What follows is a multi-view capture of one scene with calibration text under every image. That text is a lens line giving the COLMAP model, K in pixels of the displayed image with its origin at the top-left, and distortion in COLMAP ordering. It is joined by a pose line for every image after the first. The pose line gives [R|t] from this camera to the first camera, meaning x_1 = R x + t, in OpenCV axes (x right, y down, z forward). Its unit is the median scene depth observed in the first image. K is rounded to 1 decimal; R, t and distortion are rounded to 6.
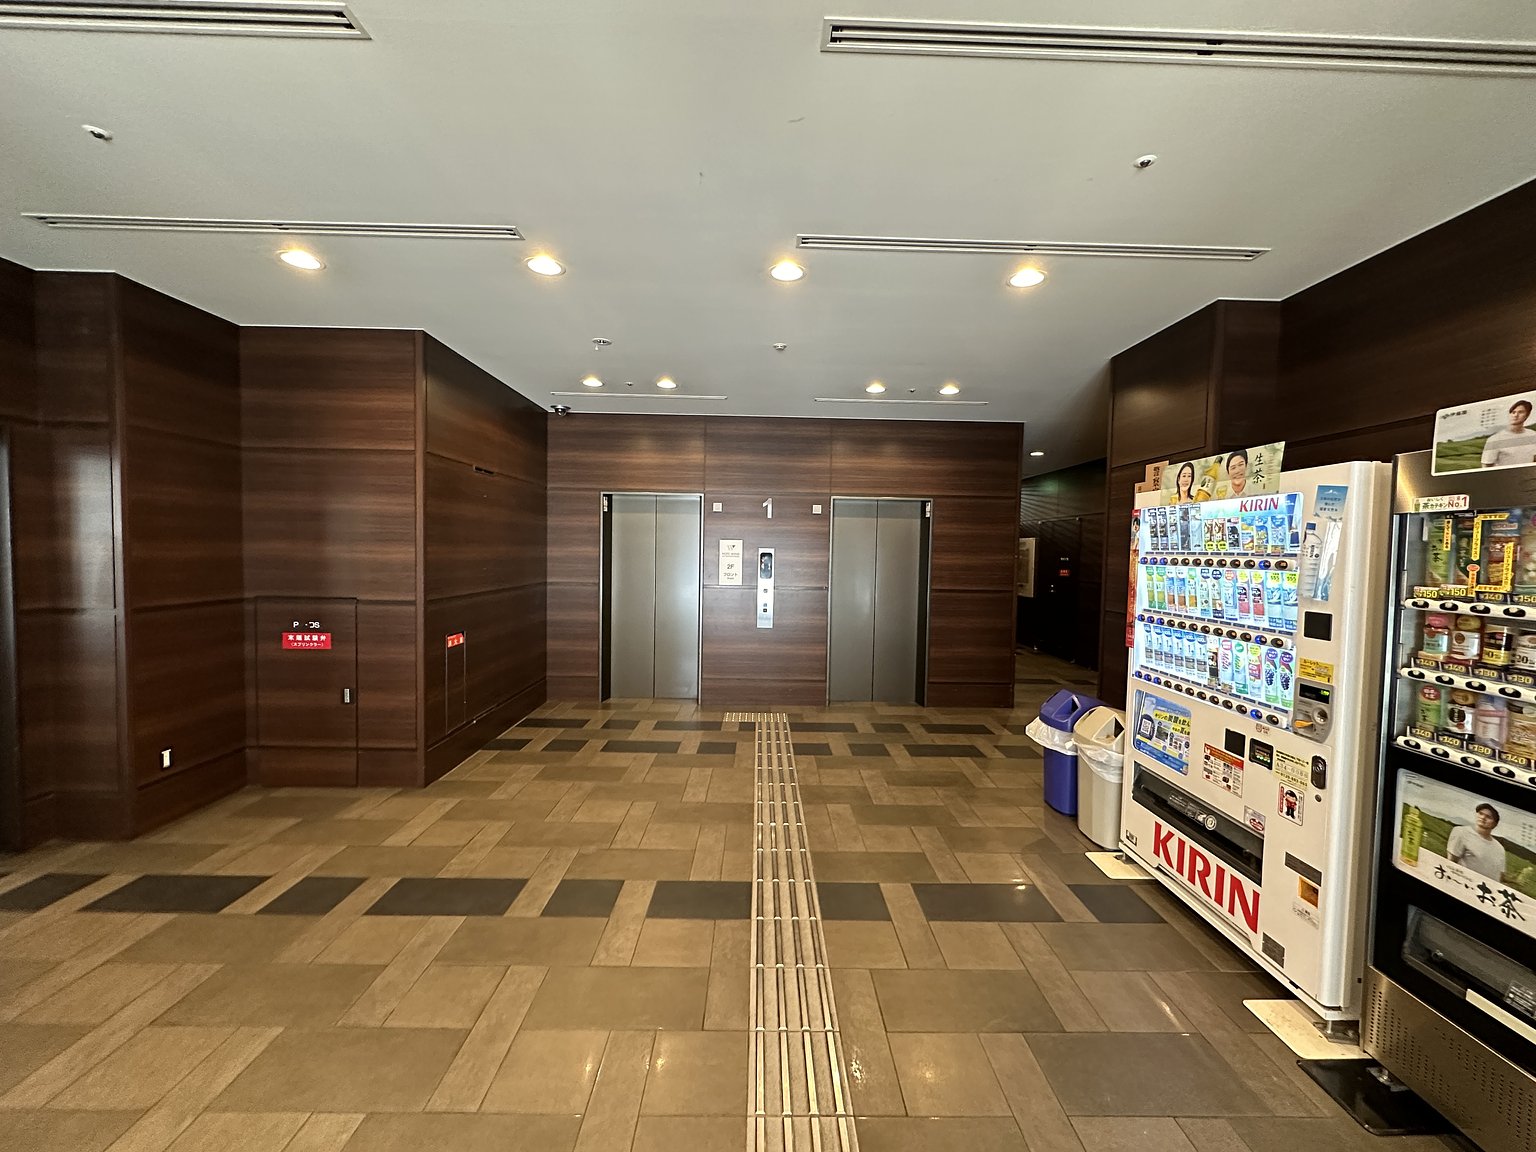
lens RADIAL K [[608.3, 0, 776.2], [0, 608.3, 573.2], [0, 0, 1]] dist [-0.006373, -0.000555]
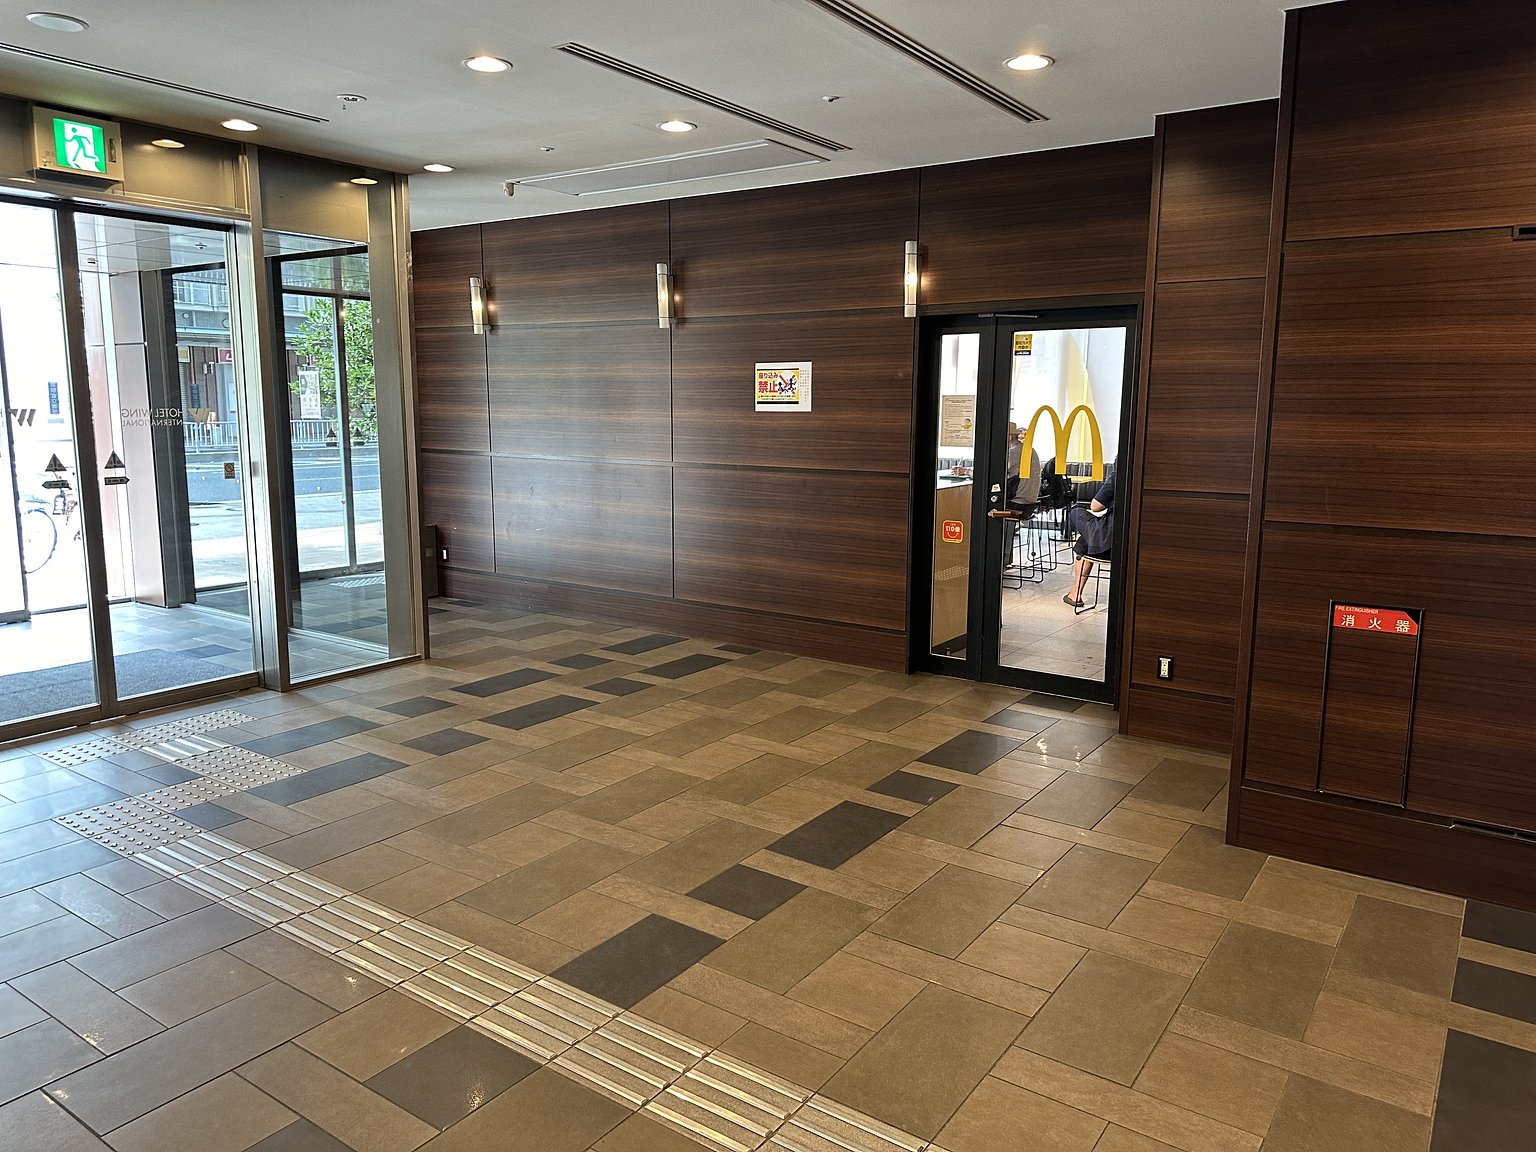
lens RADIAL K [[1096.6, 0, 780.6], [0, 1096.6, 573.3], [0, 0, 1]] dist [0.034399, -0.040175]
pose [[-0.605915, 0.090886, -0.790321, 0.566736], [-0.054897, 0.986307, 0.155512, -0.043968], [0.793633, 0.137614, -0.592629, 1.483804]]
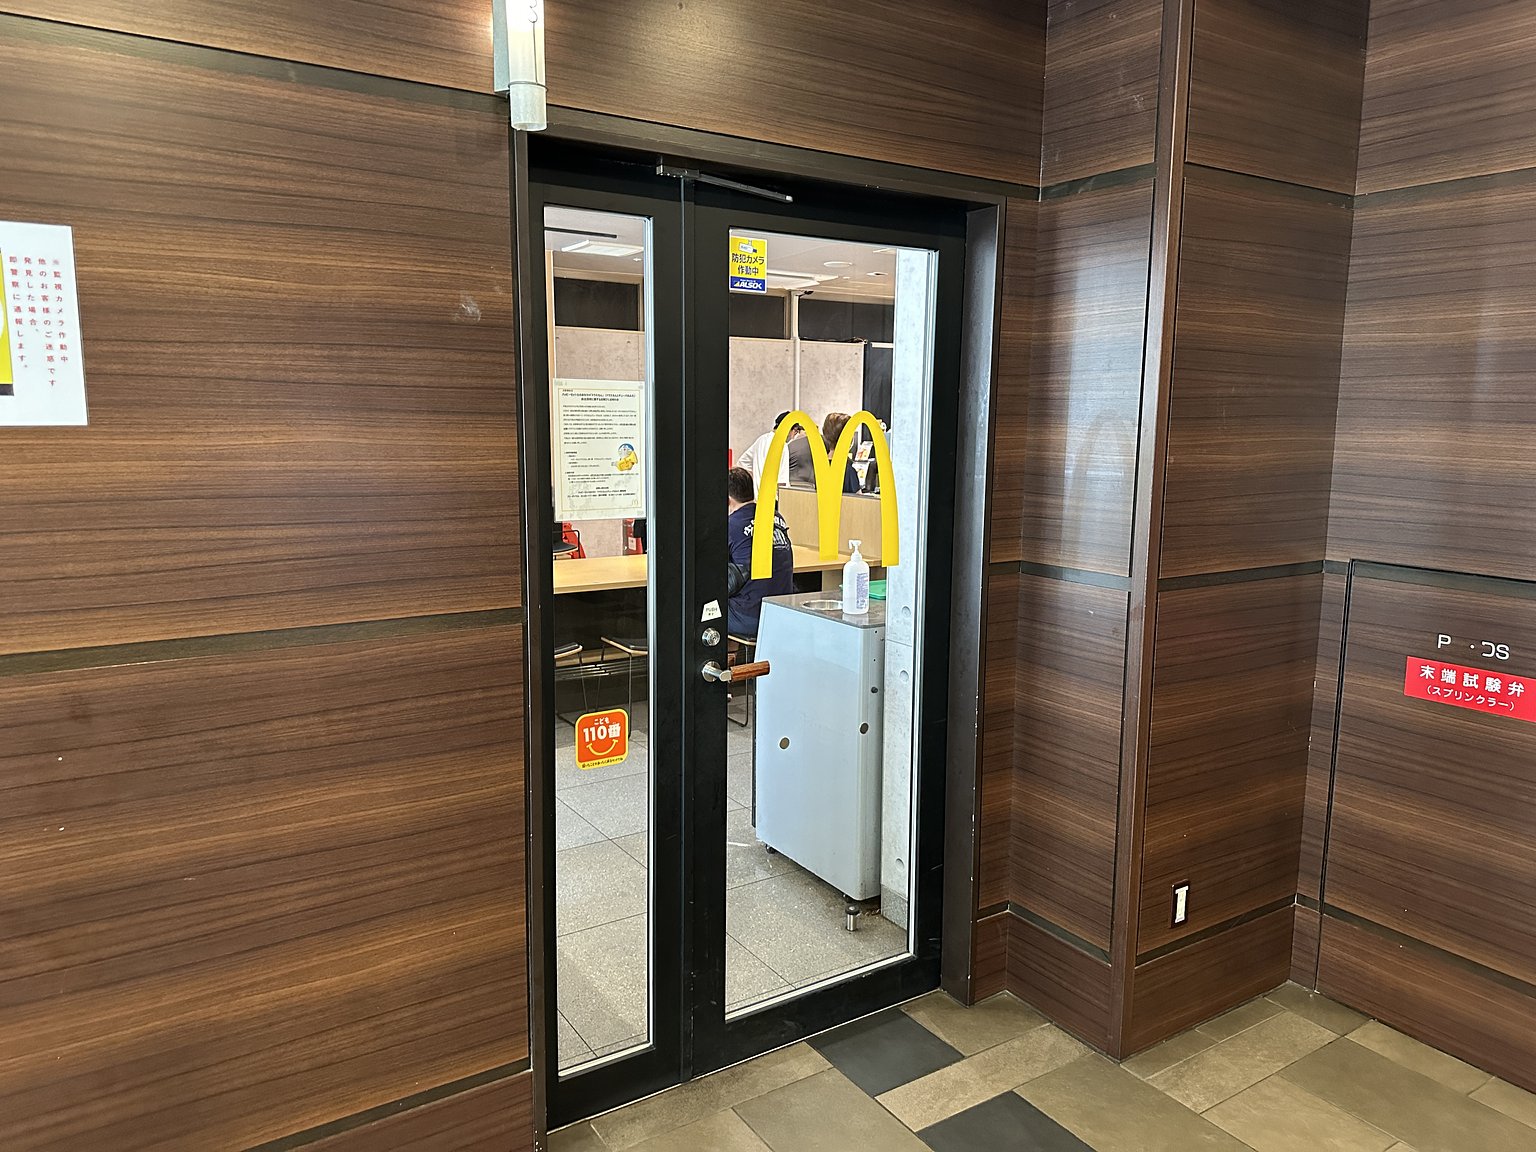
lens RADIAL K [[1096.6, 0, 756.4], [0, 1096.6, 565.5], [0, 0, 1]] dist [0.034399, -0.040175]
pose [[0.510433, 0.106780, -0.853262, -0.484358], [-0.034886, 0.994015, 0.103525, -0.026315], [0.859210, -0.023076, 0.511103, 0.296254]]
